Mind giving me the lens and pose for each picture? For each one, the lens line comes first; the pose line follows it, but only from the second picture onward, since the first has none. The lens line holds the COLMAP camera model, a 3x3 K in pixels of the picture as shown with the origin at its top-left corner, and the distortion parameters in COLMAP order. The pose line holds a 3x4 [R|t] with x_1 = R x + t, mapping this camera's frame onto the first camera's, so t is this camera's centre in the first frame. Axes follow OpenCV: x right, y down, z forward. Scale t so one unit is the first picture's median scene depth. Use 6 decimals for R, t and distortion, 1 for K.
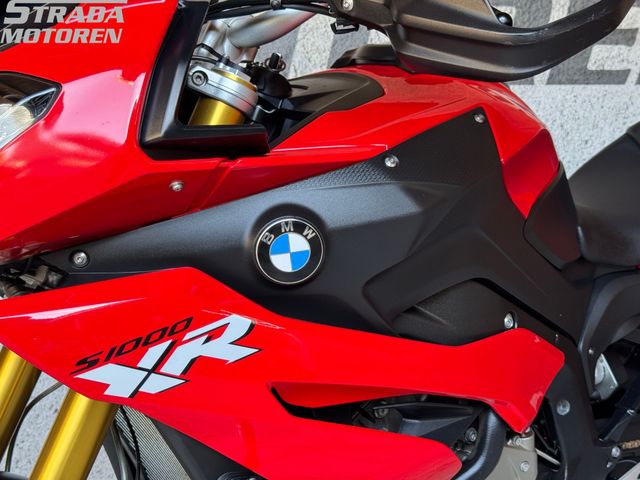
lens RADIAL K [[910.6, 0, 320.4], [0, 910.6, 254.9], [0, 0, 1]] dist [0.204530, -0.530478]
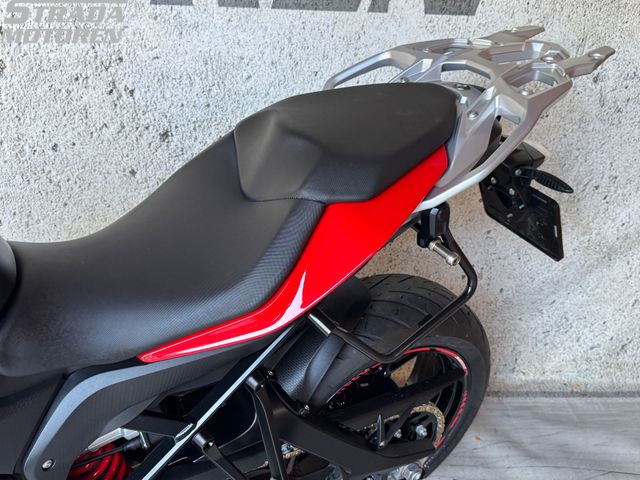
lens RADIAL K [[589.5, 0, 322.8], [0, 589.5, 258.8], [0, 0, 1]] dist [0.005929, -0.013083]
pose [[0.997262, 0.058216, -0.045610, 0.775702], [-0.037448, 0.929322, 0.367366, -0.391345], [0.063773, -0.364652, 0.928958, 0.825698]]
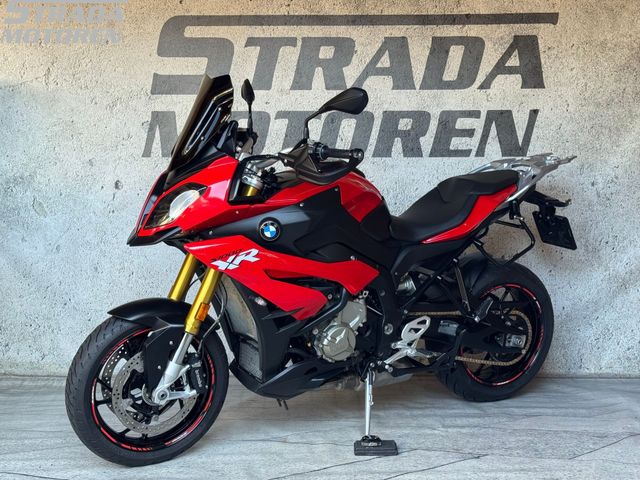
lens RADIAL K [[910.6, 0, 320.4], [0, 910.6, 254.9], [0, 0, 1]] dist [0.204530, -0.530478]
pose [[0.996072, 0.003631, -0.088468, 0.429117], [-0.004802, 0.999904, -0.013025, 0.121150], [0.088412, 0.013398, 0.995994, -2.246743]]
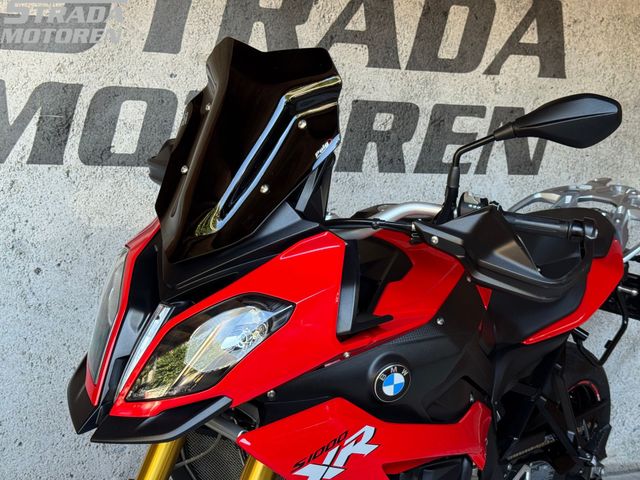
lens RADIAL K [[910.6, 0, 320.4], [0, 910.6, 254.9], [0, 0, 1]] dist [0.204530, -0.530478]
pose [[0.959127, -0.004844, 0.282933, -0.579540], [-0.007855, 0.999012, 0.043730, -0.284218], [-0.282865, -0.044166, 0.958142, -0.496340]]
